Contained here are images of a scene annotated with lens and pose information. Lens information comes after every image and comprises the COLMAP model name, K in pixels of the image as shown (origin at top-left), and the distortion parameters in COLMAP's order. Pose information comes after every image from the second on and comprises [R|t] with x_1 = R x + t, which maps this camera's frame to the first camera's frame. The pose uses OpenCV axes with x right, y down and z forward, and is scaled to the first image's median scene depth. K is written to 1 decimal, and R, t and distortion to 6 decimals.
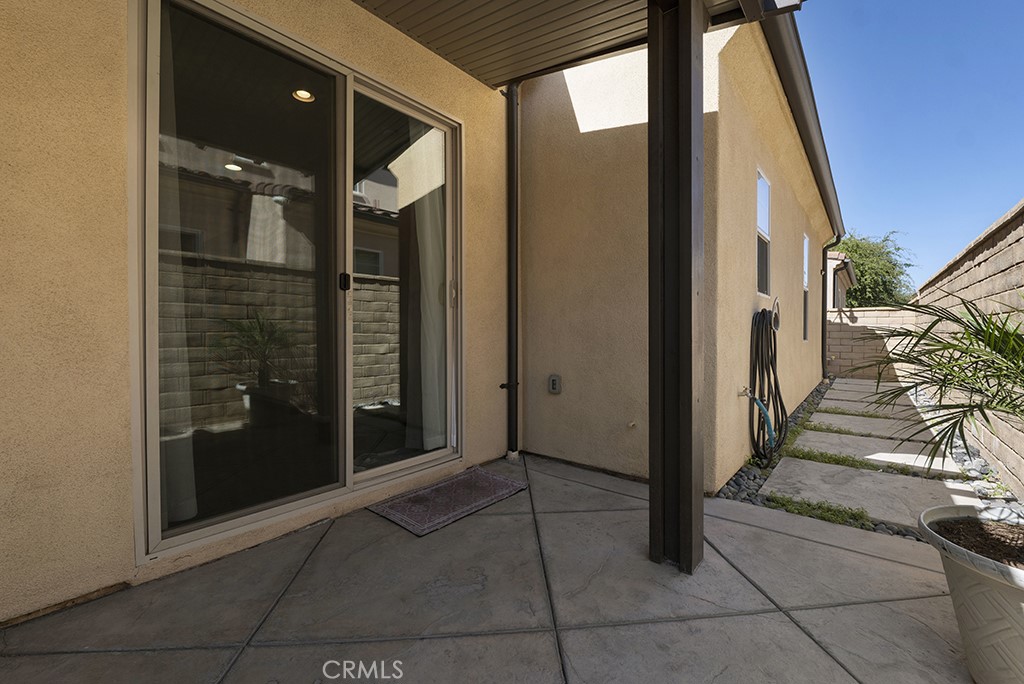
lens RADIAL K [[421.0, 0, 512.5], [0, 421.0, 338.3], [0, 0, 1]] dist [-0.012526, 0.000214]
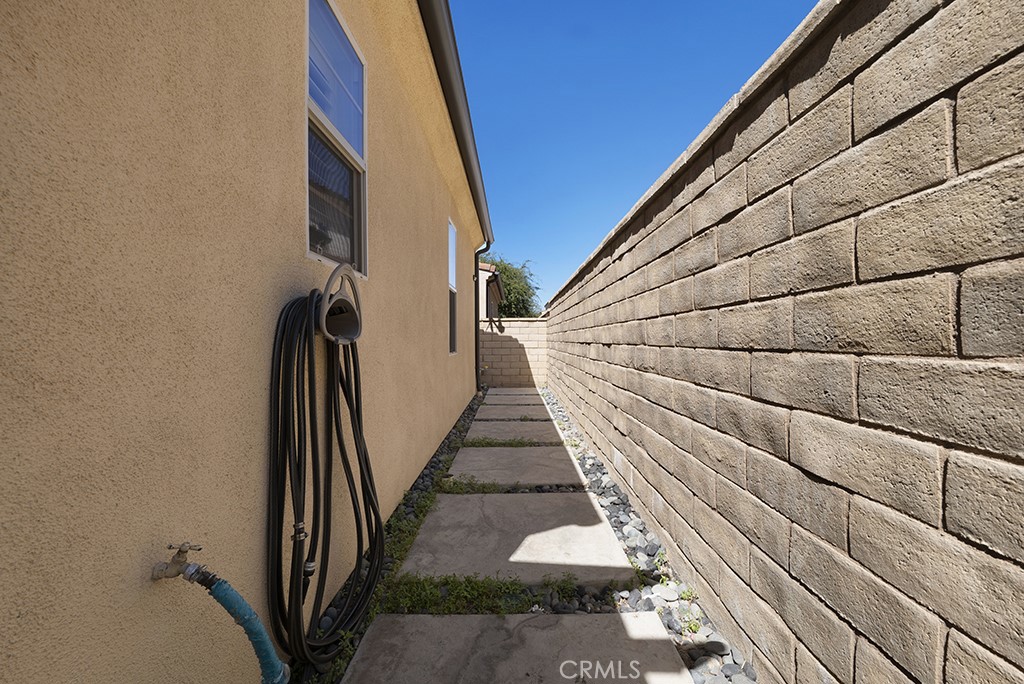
lens RADIAL K [[421.0, 0, 512.0], [0, 421.0, 341.7], [0, 0, 1]] dist [-0.012526, 0.000214]
pose [[0.763233, -0.003506, 0.646114, 0.434908], [0.013836, 0.999845, -0.010919, -0.010613], [-0.645975, 0.017273, 0.763163, 0.509757]]
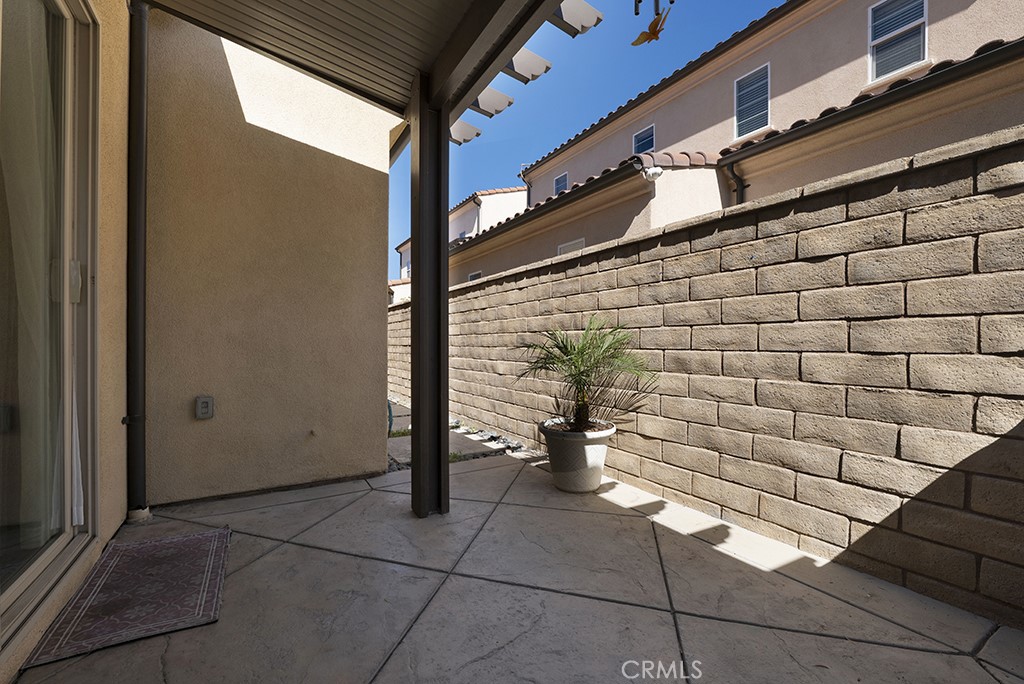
lens RADIAL K [[421.0, 0, 506.0], [0, 421.0, 345.0], [0, 0, 1]] dist [-0.012526, 0.000214]
pose [[0.331950, 0.003671, 0.943290, -0.420826], [0.010818, 0.999912, -0.007698, 0.000357], [-0.943235, 0.012760, 0.331881, 0.155717]]
